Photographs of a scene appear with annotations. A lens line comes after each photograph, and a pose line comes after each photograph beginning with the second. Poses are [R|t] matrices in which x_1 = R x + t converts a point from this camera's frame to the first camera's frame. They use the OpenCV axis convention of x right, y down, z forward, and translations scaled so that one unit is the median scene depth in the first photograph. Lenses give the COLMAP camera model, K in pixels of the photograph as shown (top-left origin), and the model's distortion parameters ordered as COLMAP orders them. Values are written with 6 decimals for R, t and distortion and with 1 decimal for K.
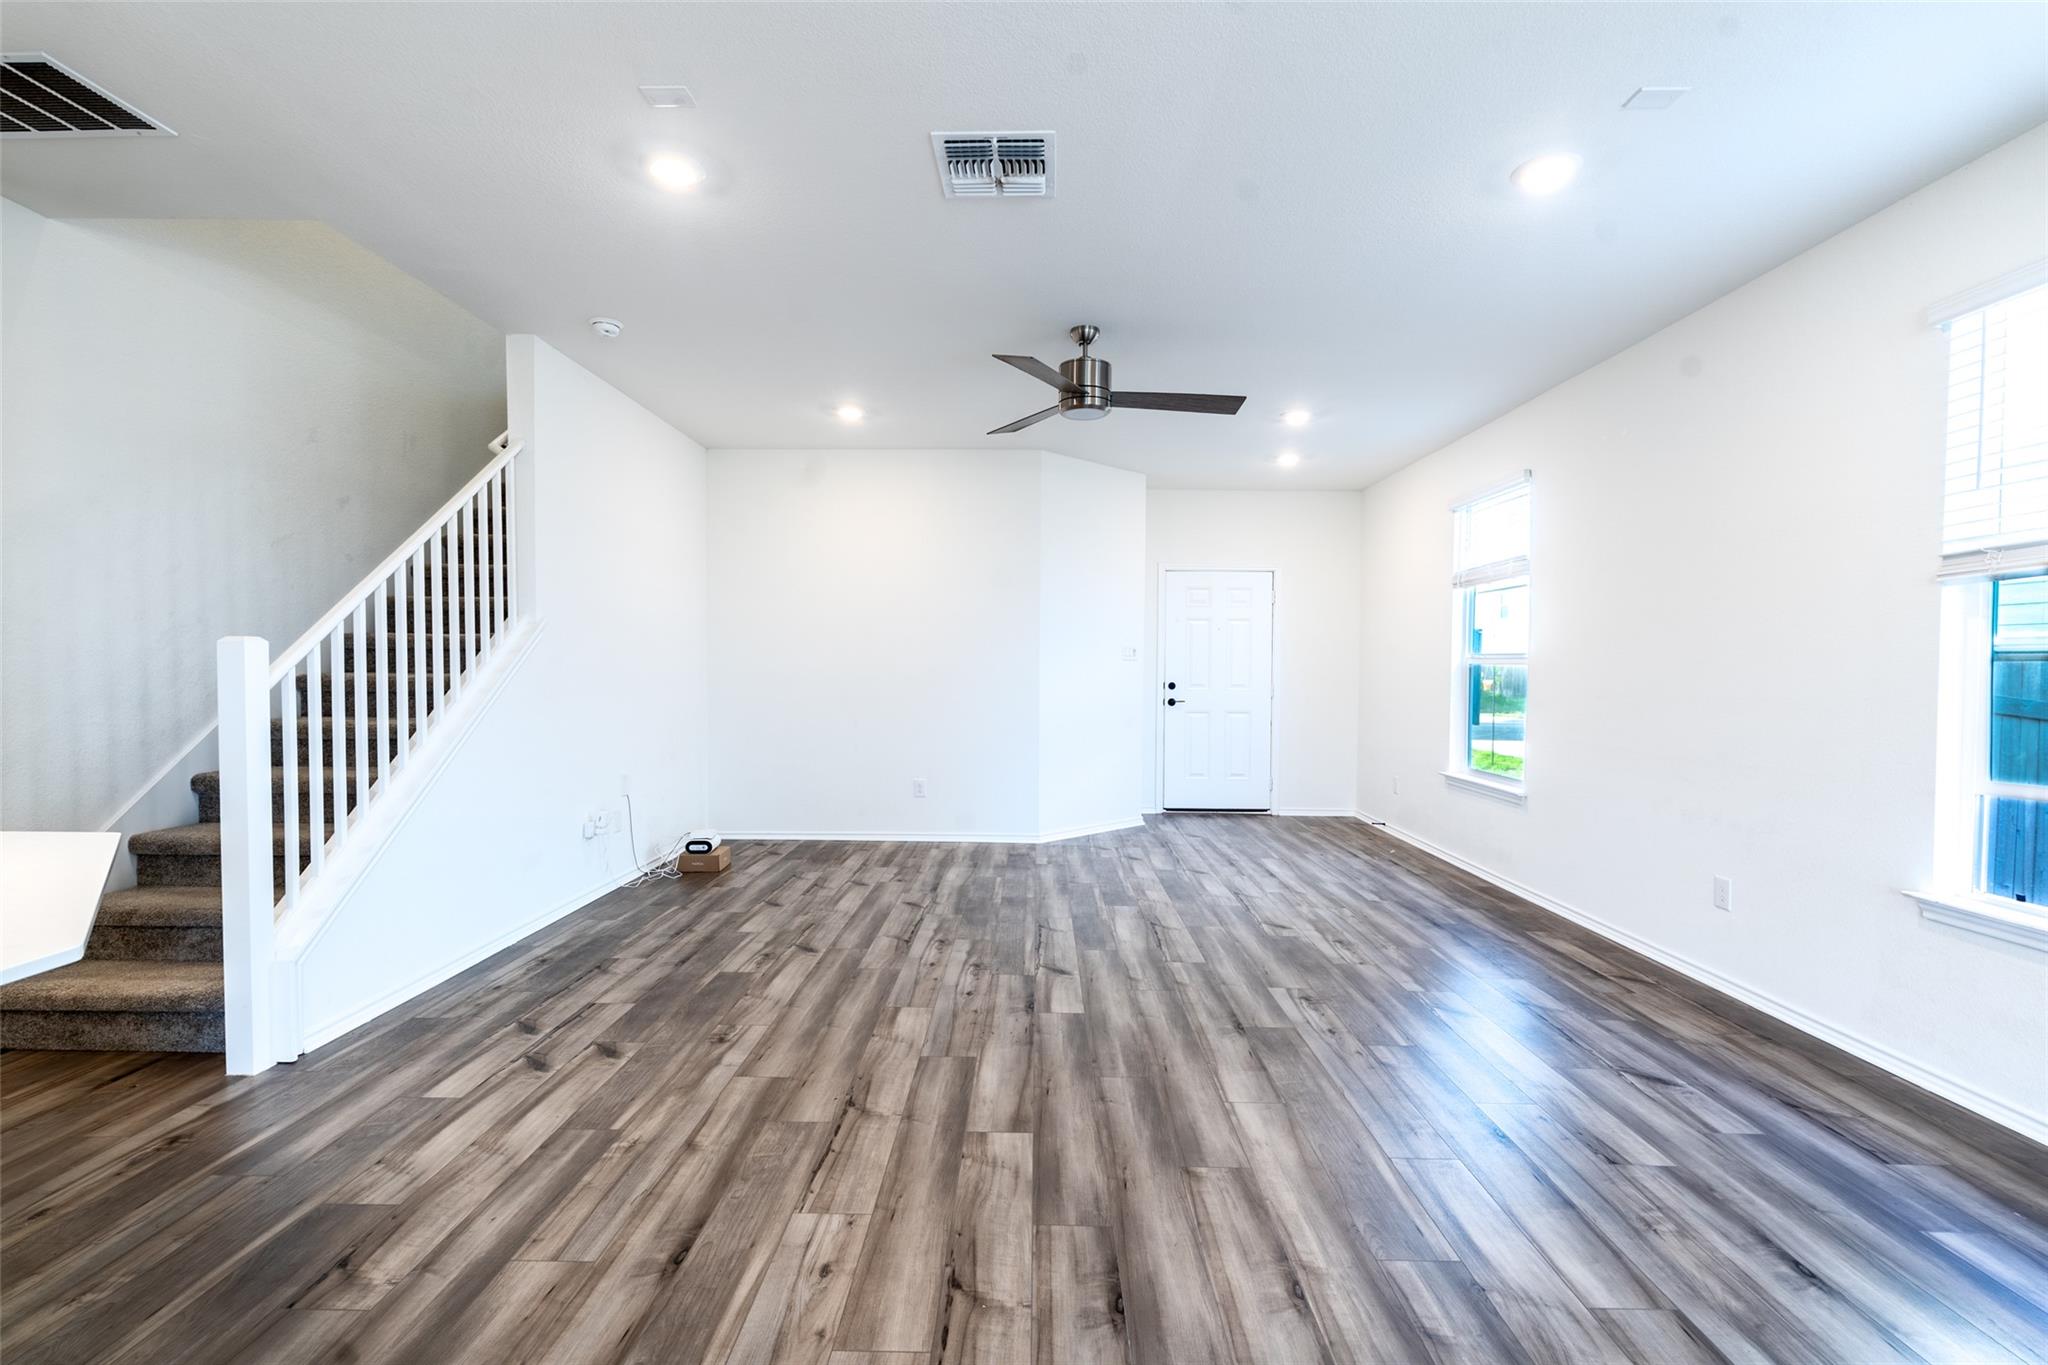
lens RADIAL K [[948.5, 0, 1022.3], [0, 948.5, 686.5], [0, 0, 1]] dist [-0.001891, -0.001070]
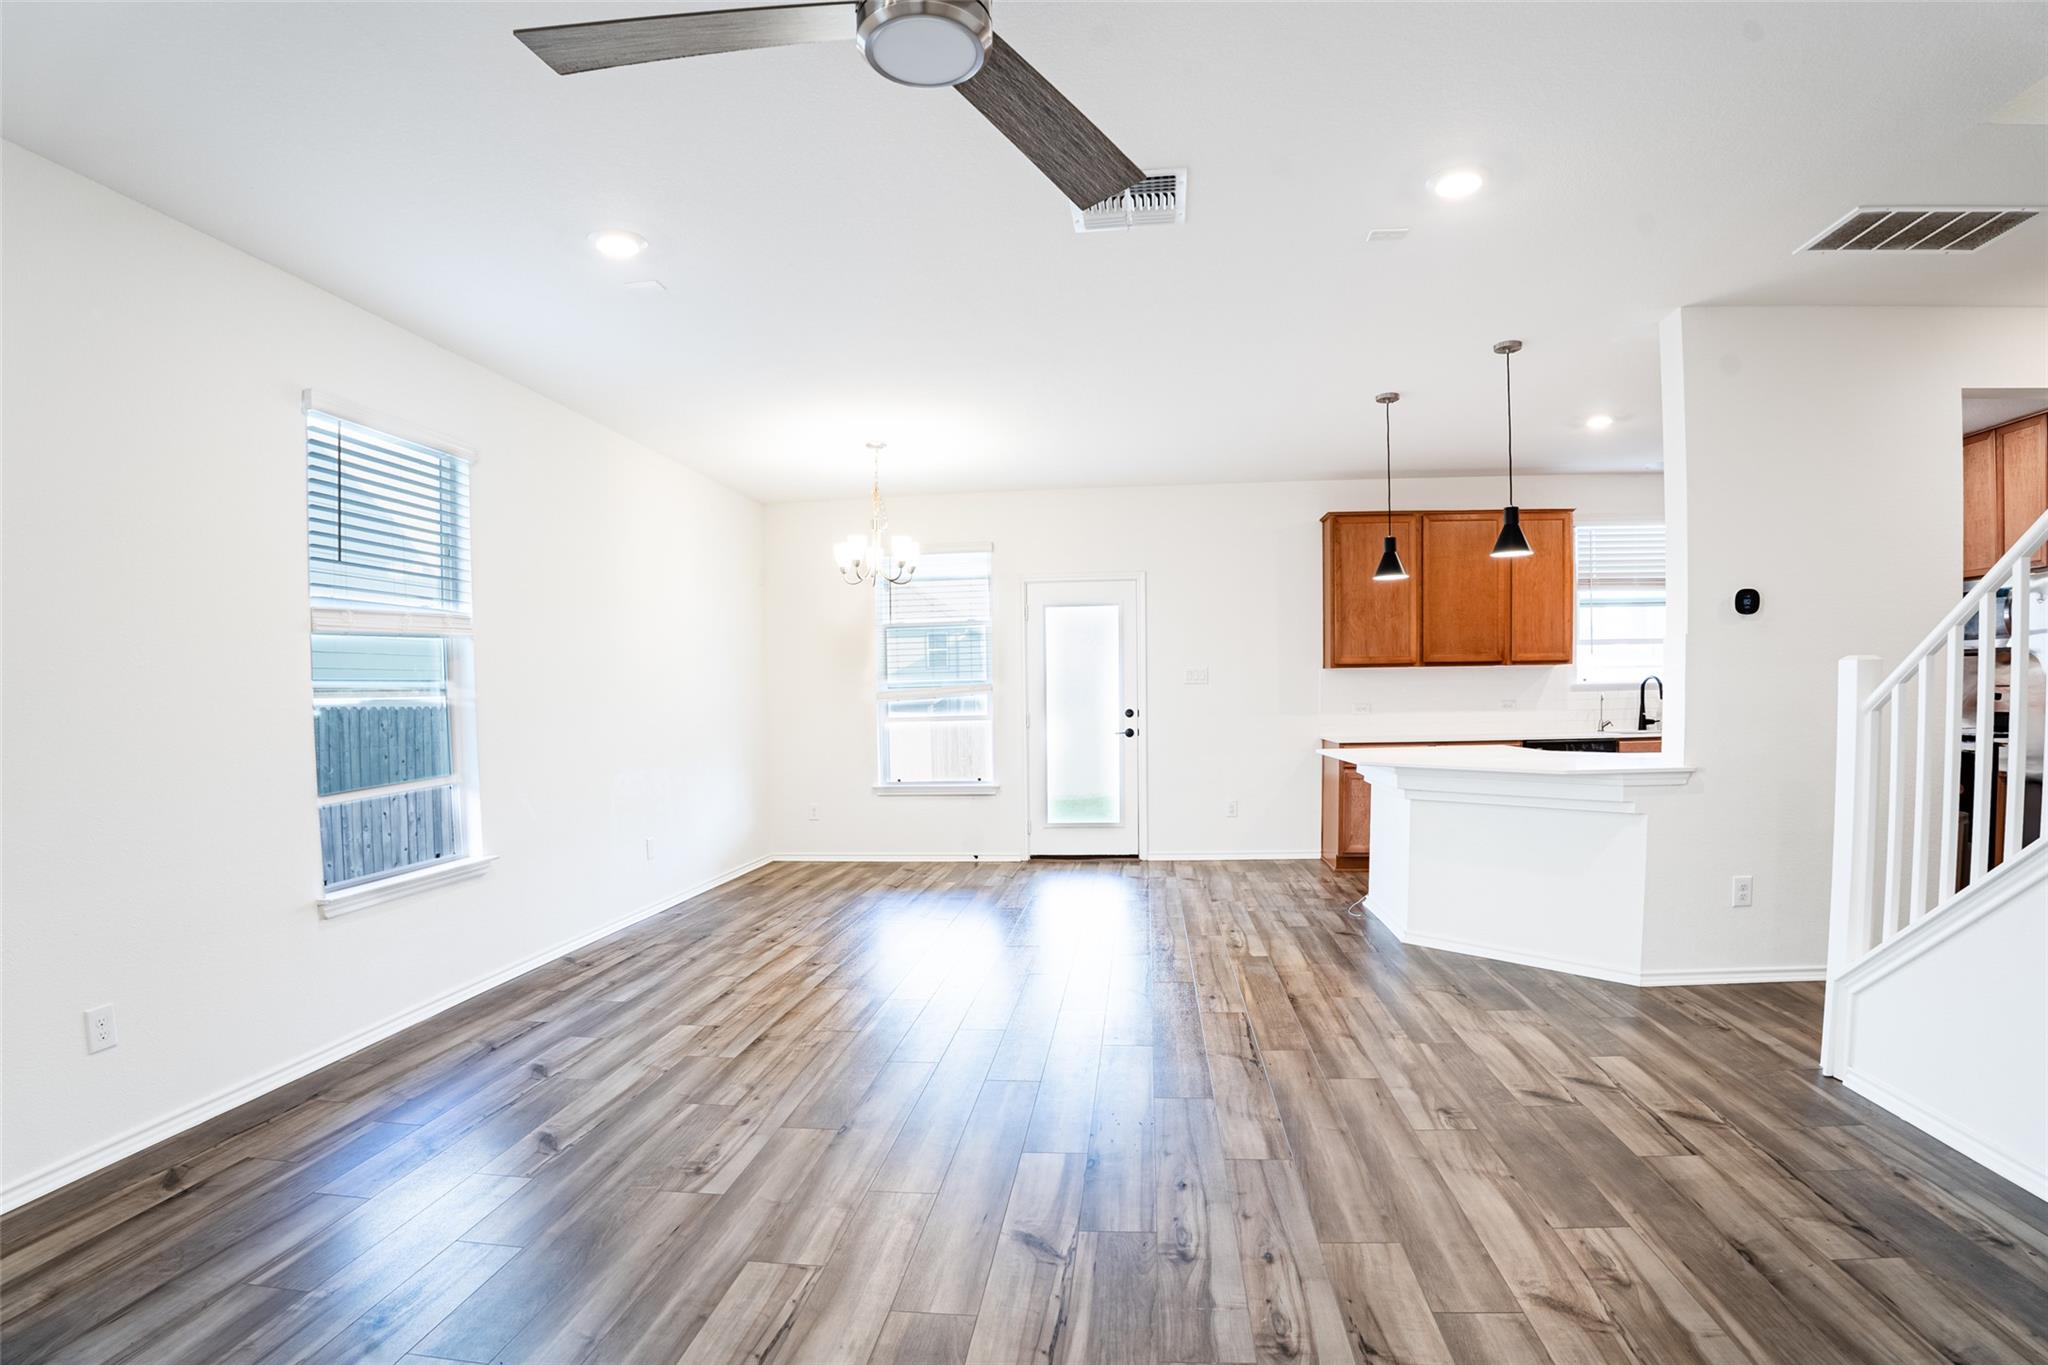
lens RADIAL K [[948.5, 0, 1013.8], [0, 948.5, 685.8], [0, 0, 1]] dist [-0.001891, -0.001070]
pose [[-0.992787, 0.009580, 0.119506, -0.025044], [0.011809, 0.999769, 0.017961, -0.049621], [-0.119307, 0.019243, -0.992671, 1.970579]]
